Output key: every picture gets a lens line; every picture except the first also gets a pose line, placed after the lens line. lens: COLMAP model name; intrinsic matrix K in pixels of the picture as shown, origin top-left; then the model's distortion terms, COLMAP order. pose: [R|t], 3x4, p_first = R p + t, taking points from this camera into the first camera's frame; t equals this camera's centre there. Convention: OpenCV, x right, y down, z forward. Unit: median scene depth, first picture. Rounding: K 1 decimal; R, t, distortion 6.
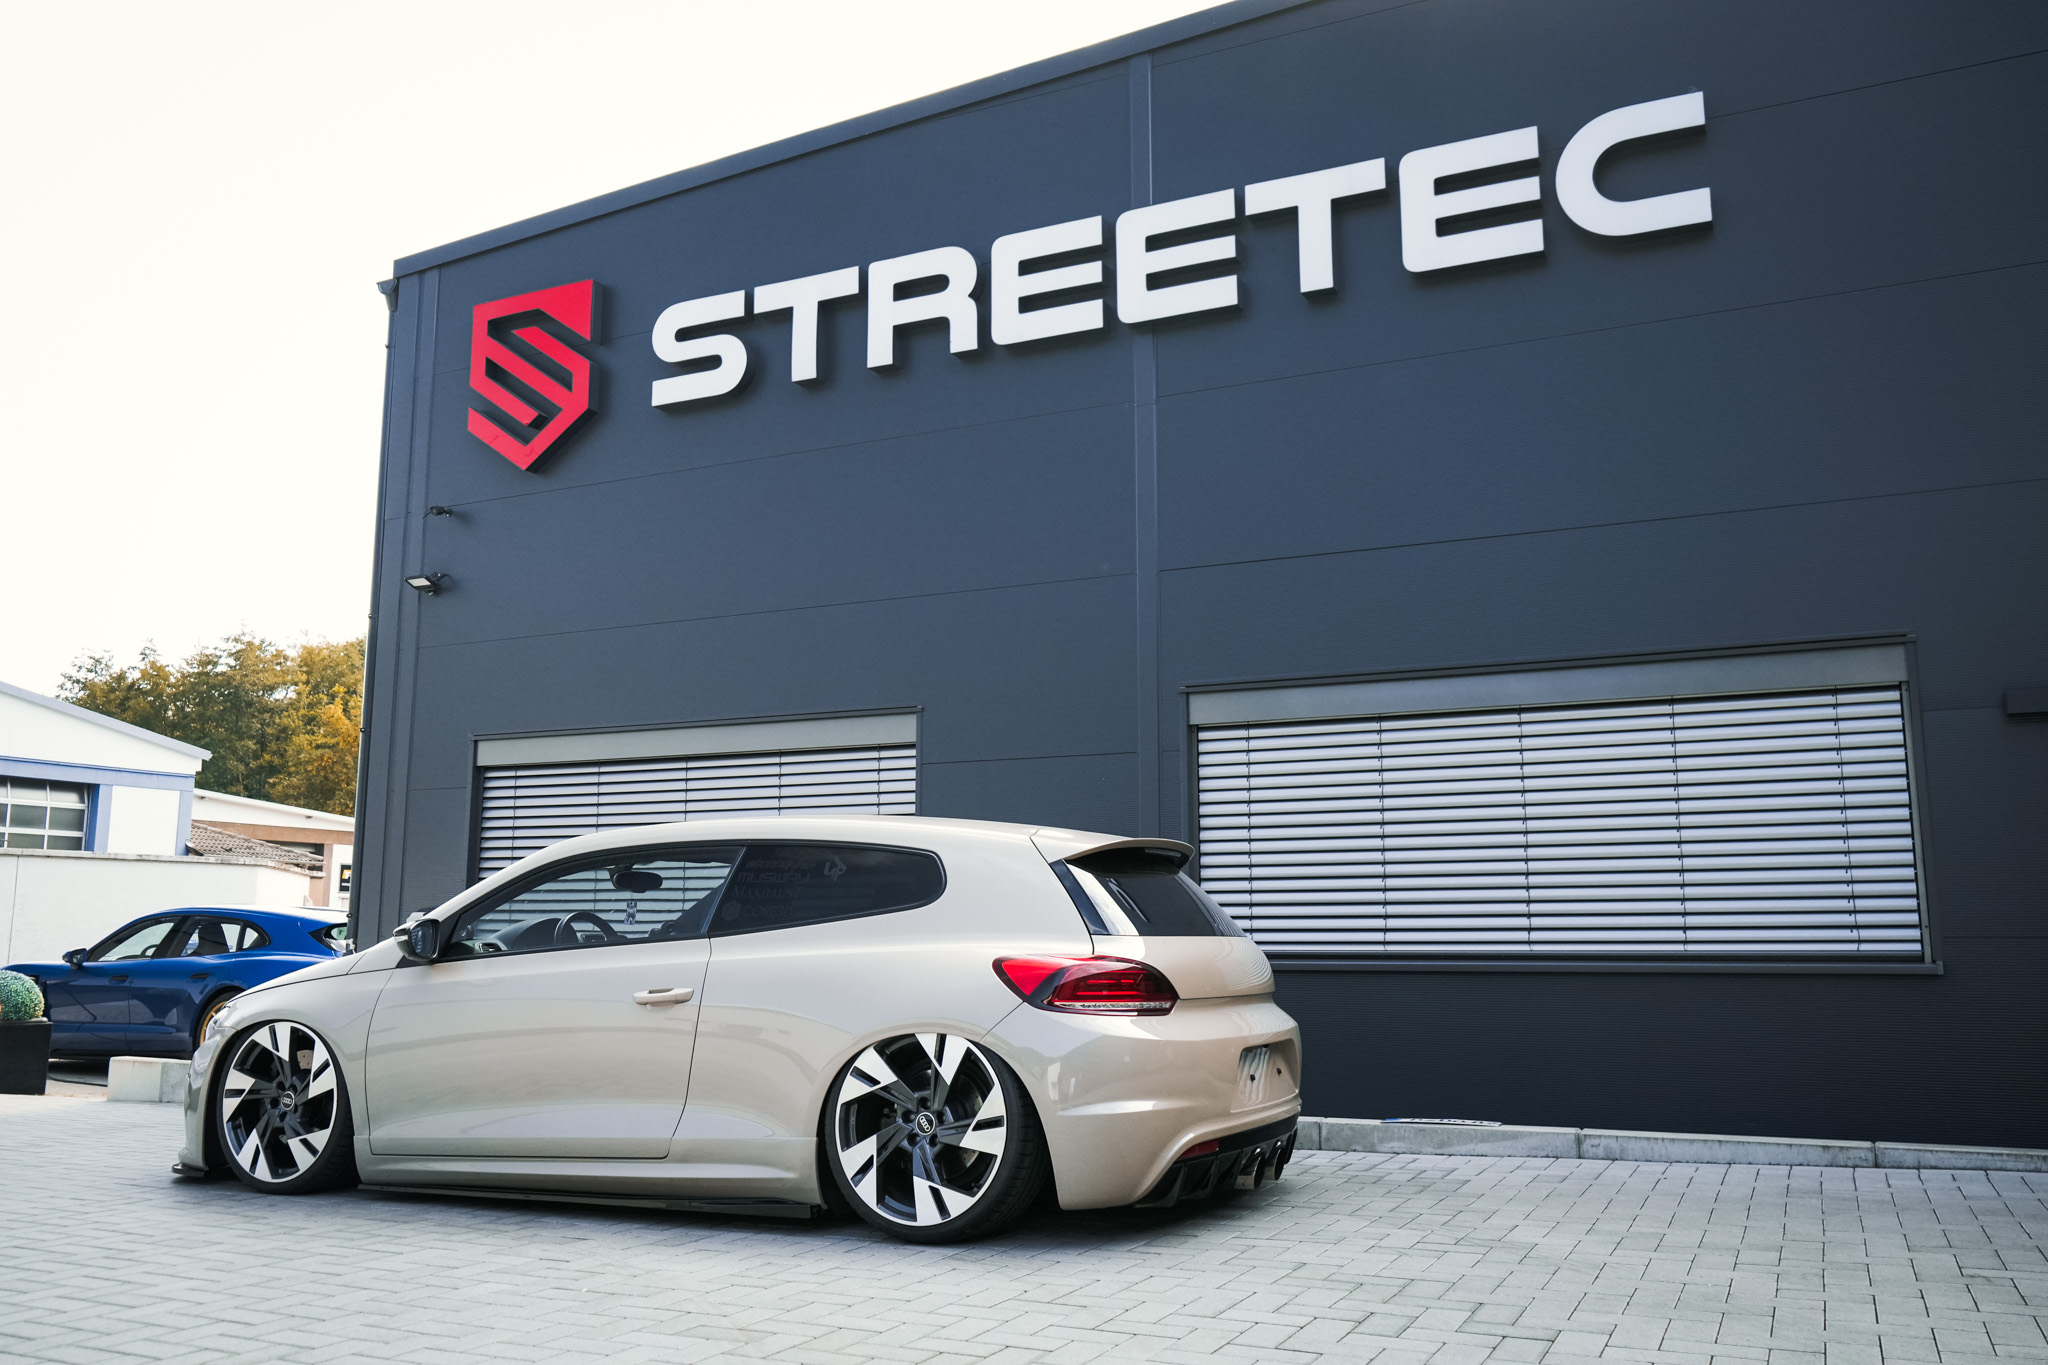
lens RADIAL K [[1624.0, 0, 1024.0], [0, 1624.0, 682.5], [0, 0, 1]] dist [-0.016460, -0.001246]
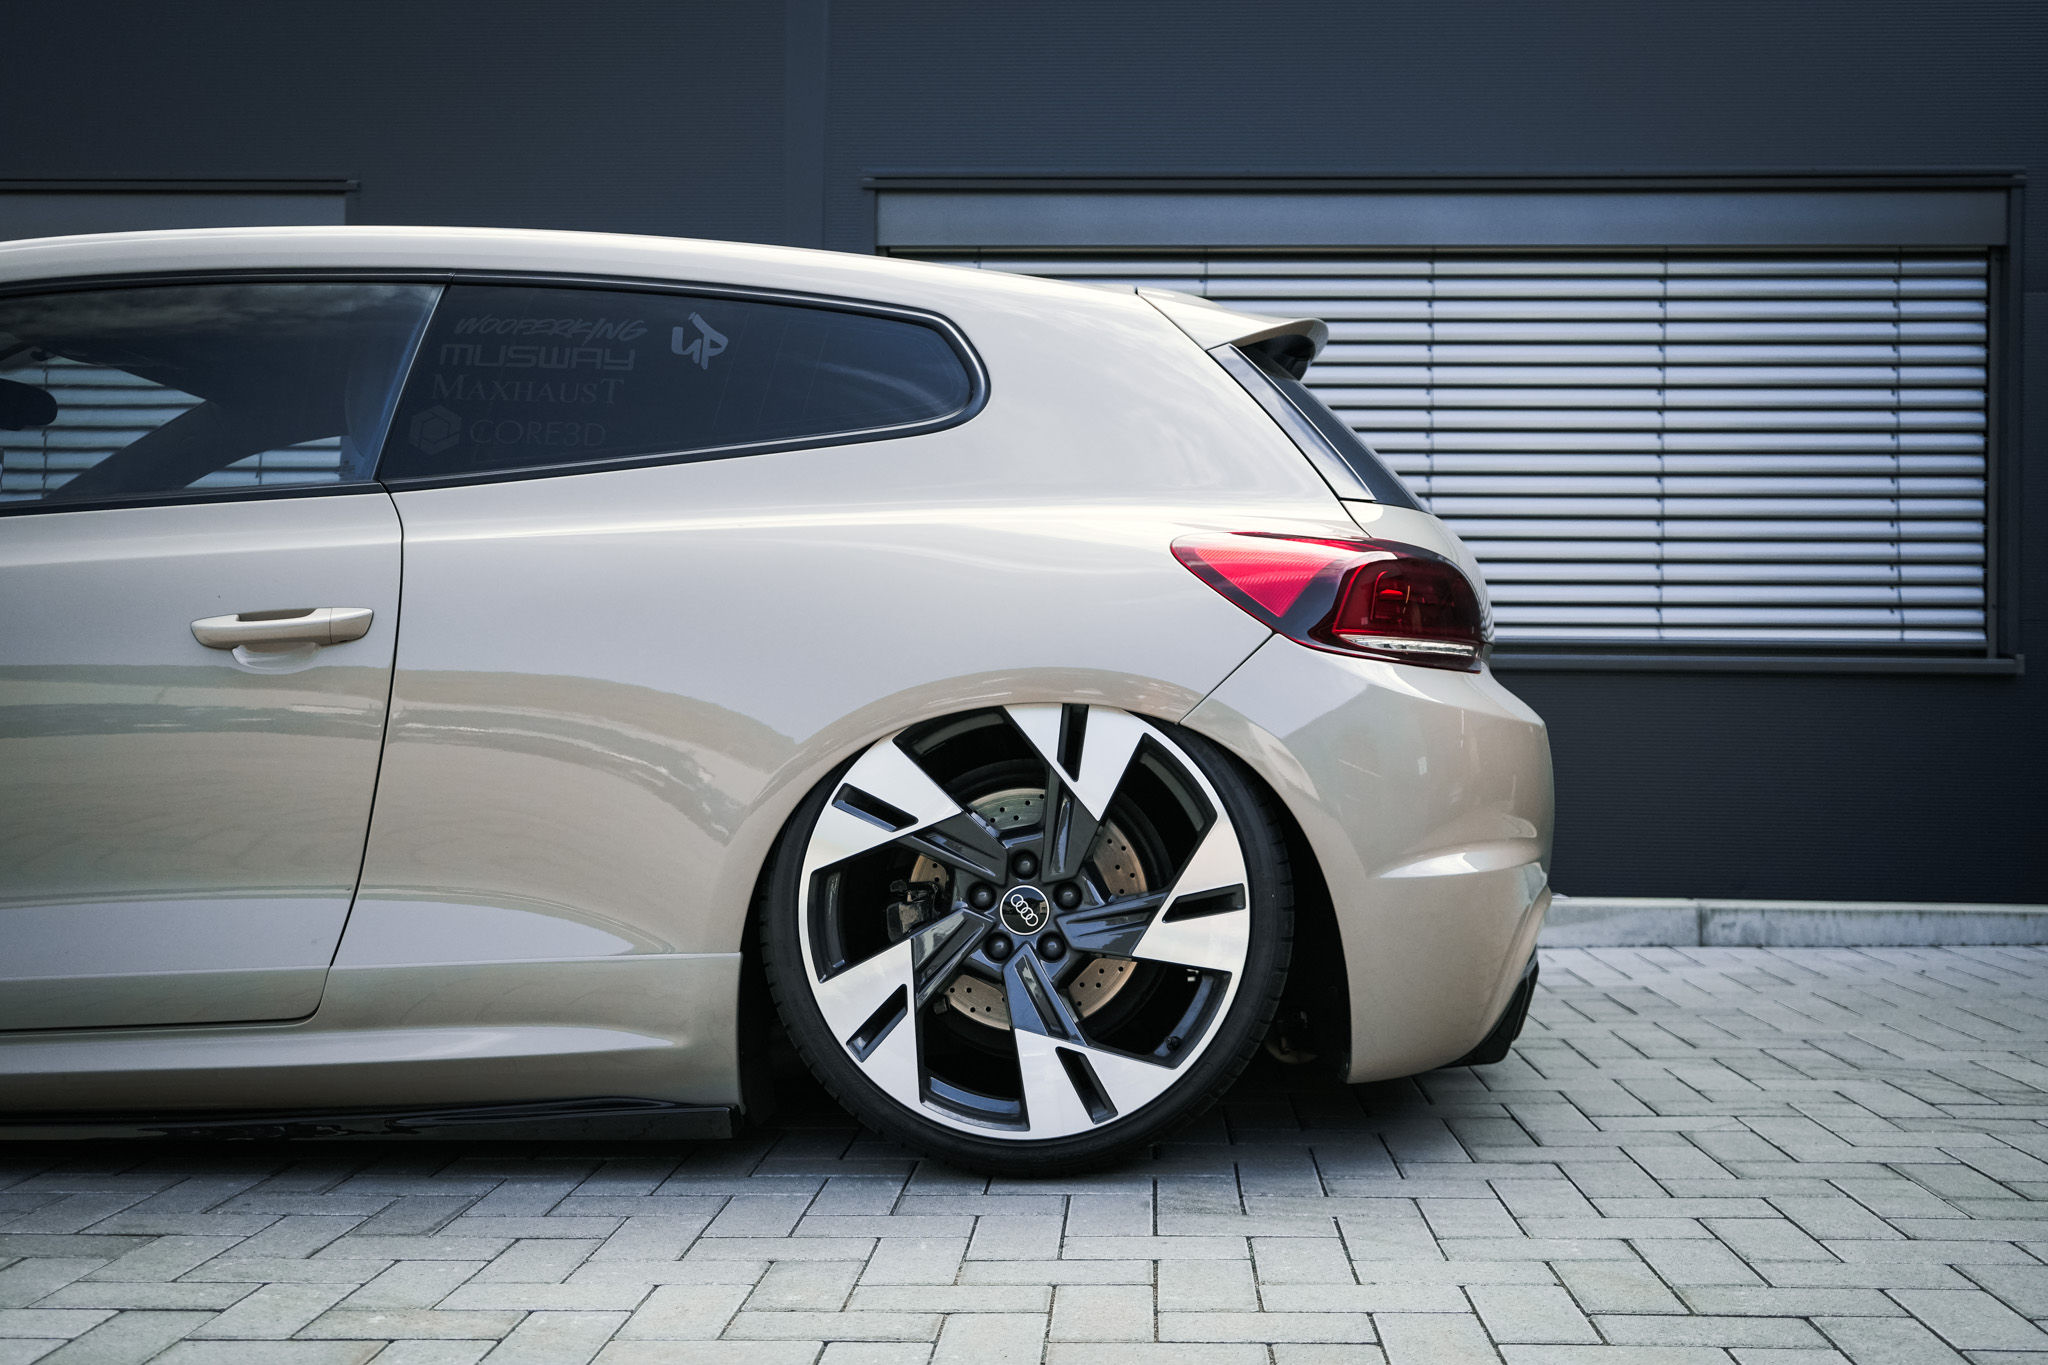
lens RADIAL K [[2186.1, 0, 1024.0], [0, 2186.1, 682.5], [0, 0, 1]] dist [0.006161, 0.034498]
pose [[0.920625, 0.010645, 0.390303, -0.236472], [-0.069672, 0.988064, 0.137389, 0.106645], [-0.384182, -0.153677, 0.910378, 0.386814]]
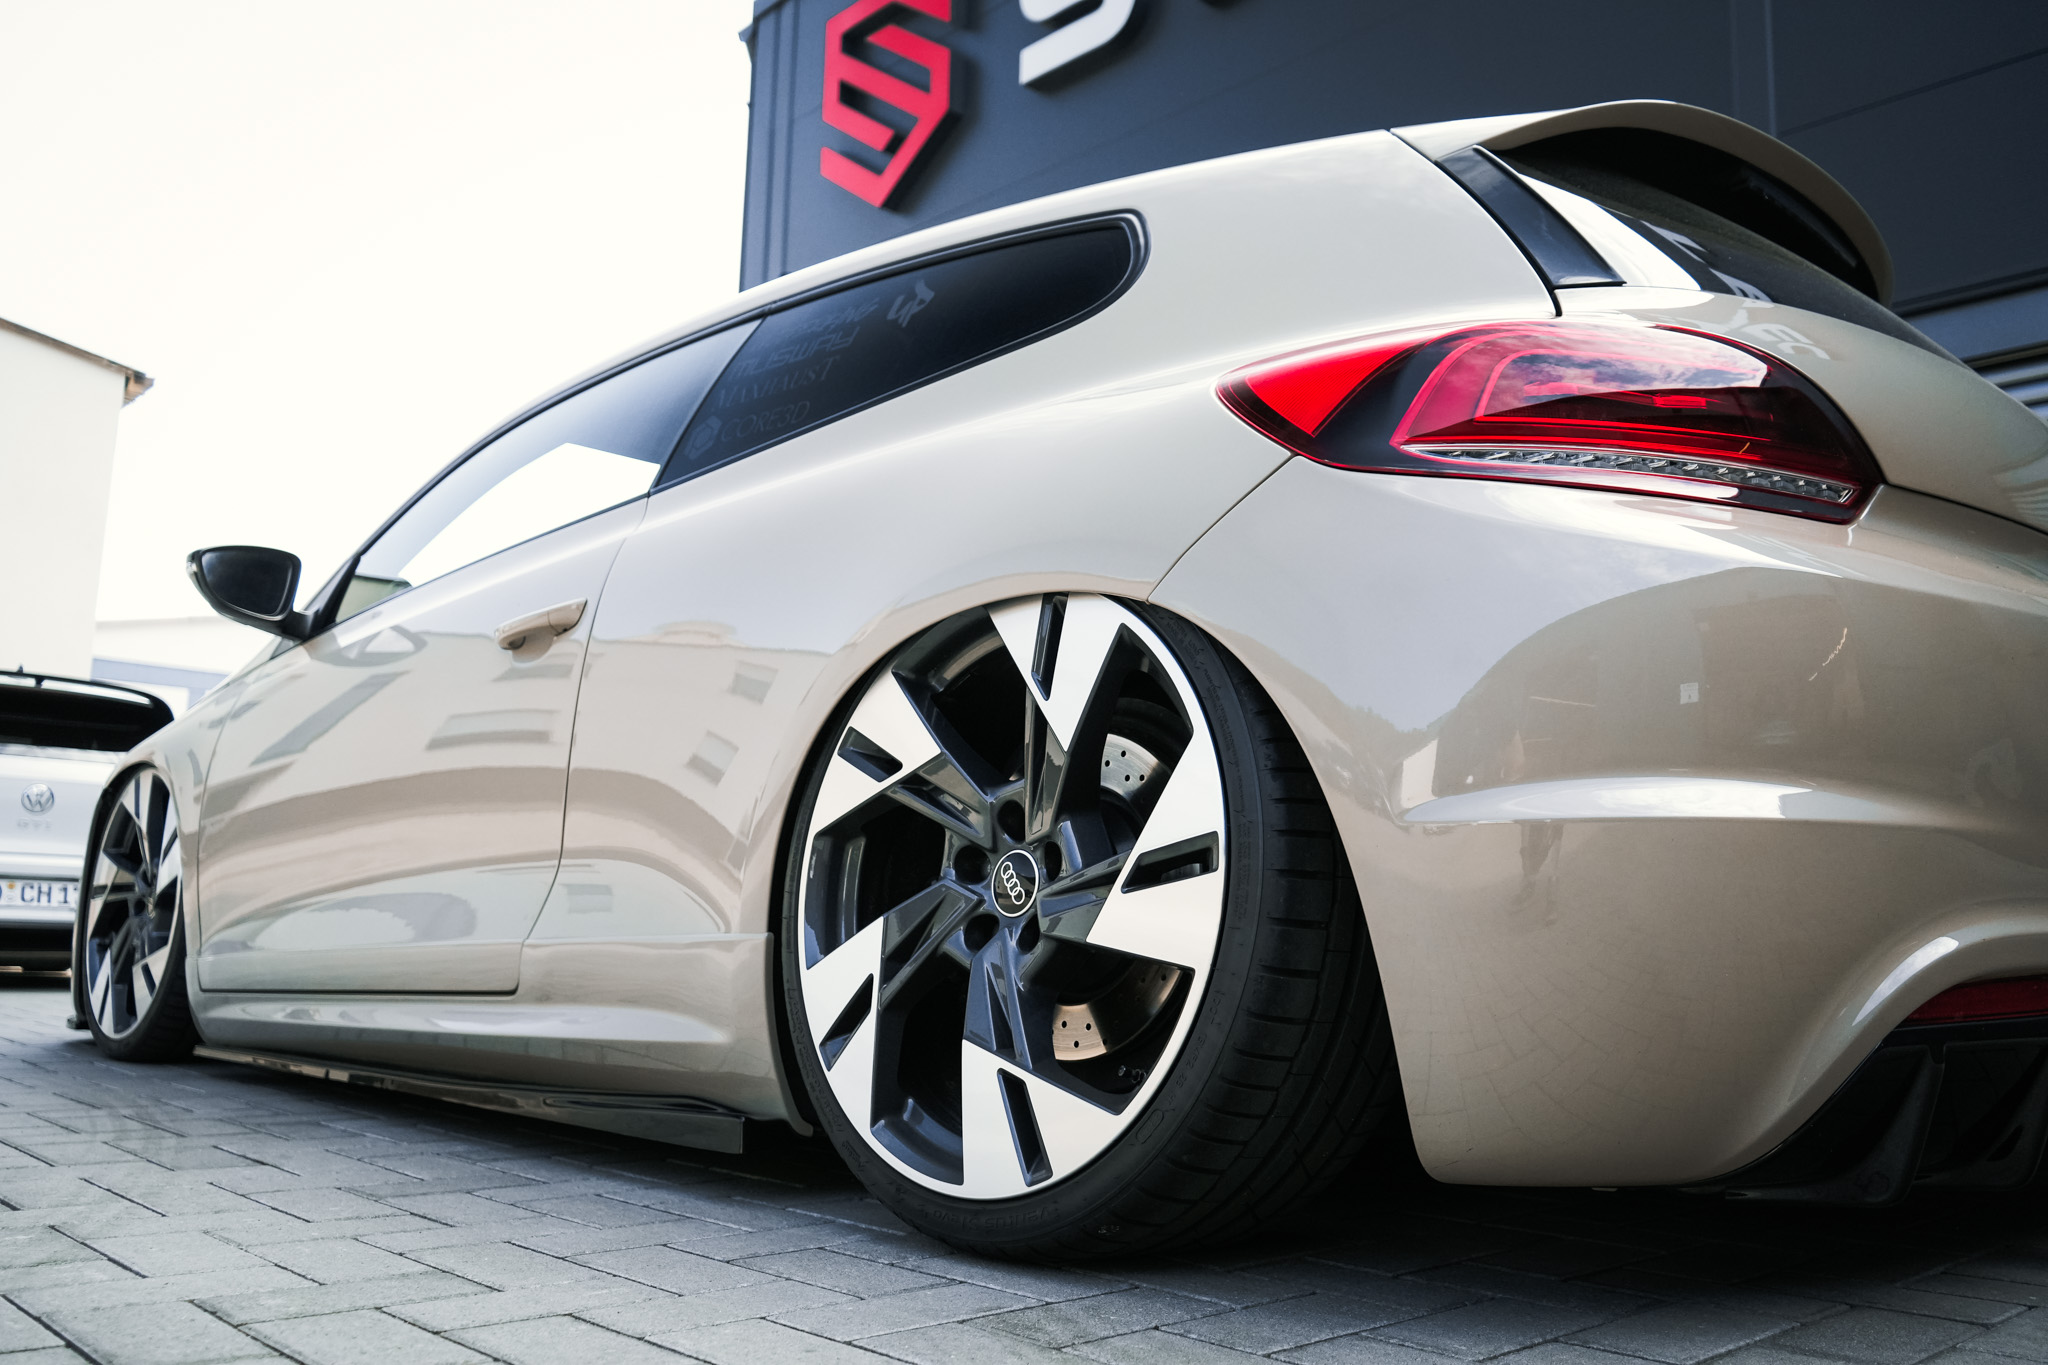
lens RADIAL K [[1624.0, 0, 1024.0], [0, 1624.0, 682.5], [0, 0, 1]] dist [-0.016460, -0.001246]
pose [[0.936640, -0.025865, -0.349337, 0.043791], [0.028338, 0.999596, 0.001969, 0.188535], [0.349146, -0.011744, 0.936995, 0.569879]]
